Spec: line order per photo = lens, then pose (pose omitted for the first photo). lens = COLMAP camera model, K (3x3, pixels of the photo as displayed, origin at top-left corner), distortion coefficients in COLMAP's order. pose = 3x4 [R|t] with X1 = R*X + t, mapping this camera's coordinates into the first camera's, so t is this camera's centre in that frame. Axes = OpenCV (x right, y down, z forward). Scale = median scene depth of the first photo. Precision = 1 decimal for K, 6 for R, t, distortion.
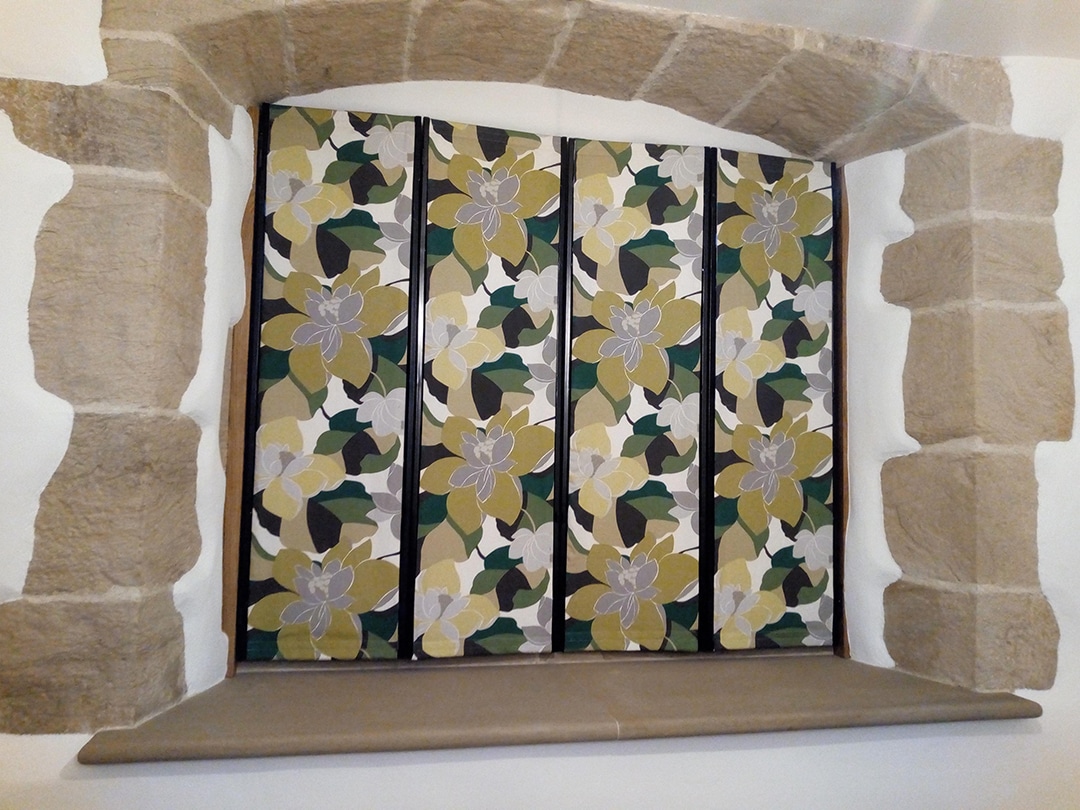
lens RADIAL K [[867.3, 0, 538.8], [0, 867.3, 405.0], [0, 0, 1]] dist [-0.007539, -0.012775]
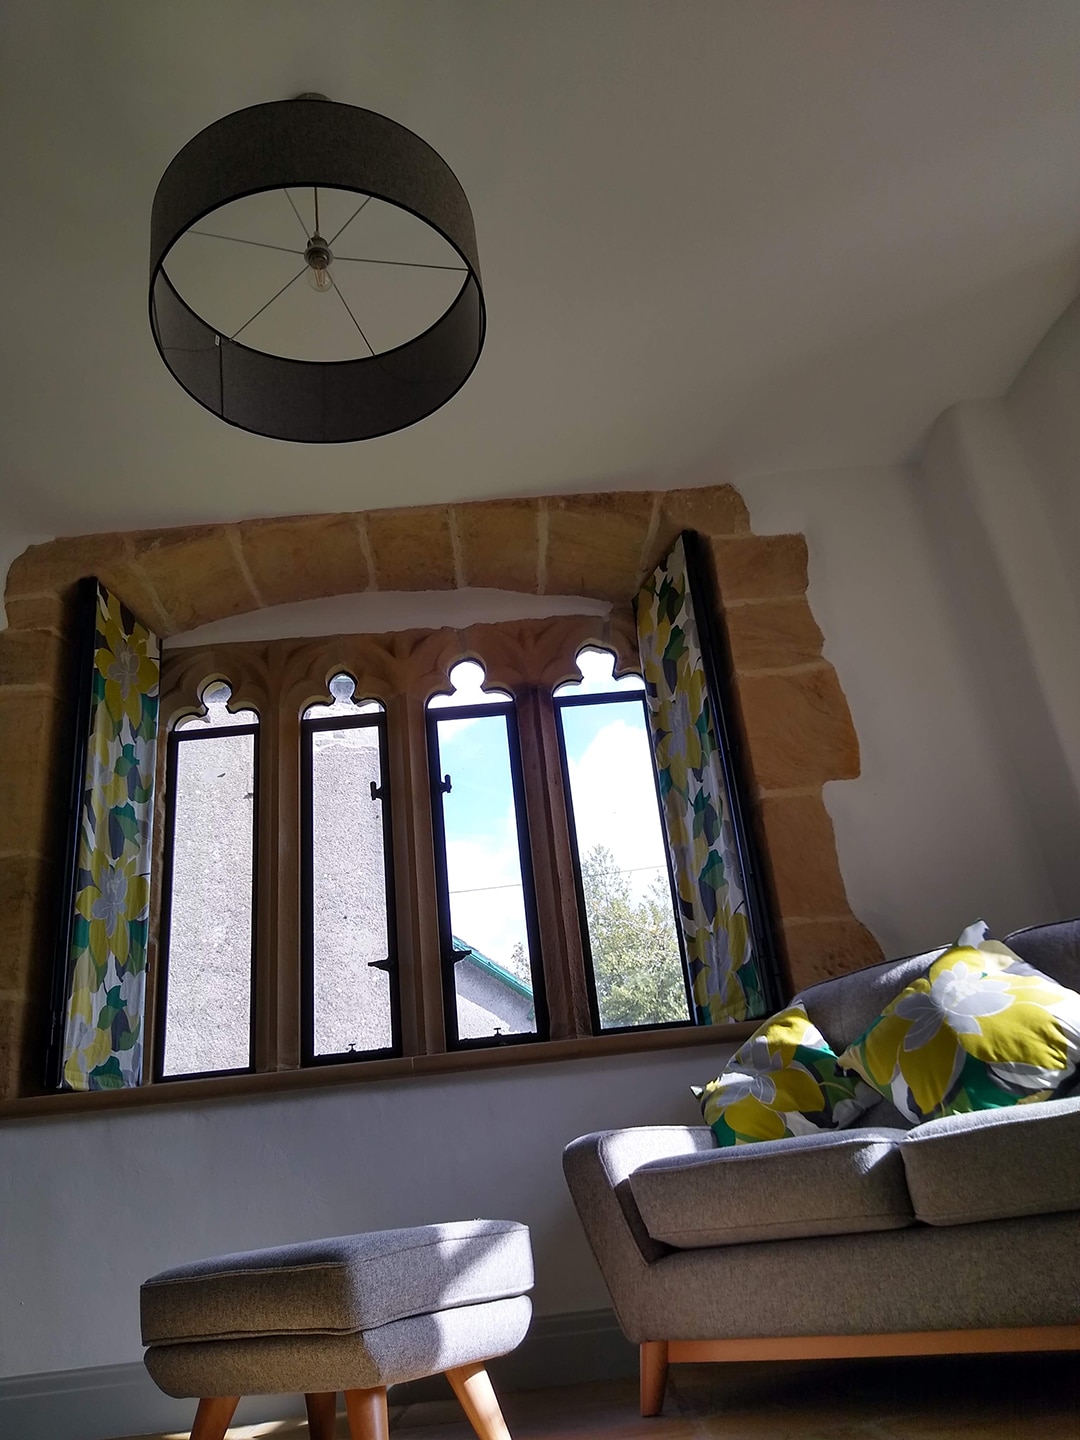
lens RADIAL K [[1129.2, 0, 531.1], [0, 1129.2, 711.3], [0, 0, 1]] dist [0.063567, -0.100714]
pose [[0.971562, -0.193488, -0.136489, 0.538108], [0.134609, 0.925550, -0.353890, 0.503860], [0.194801, 0.325454, 0.925274, -0.482894]]
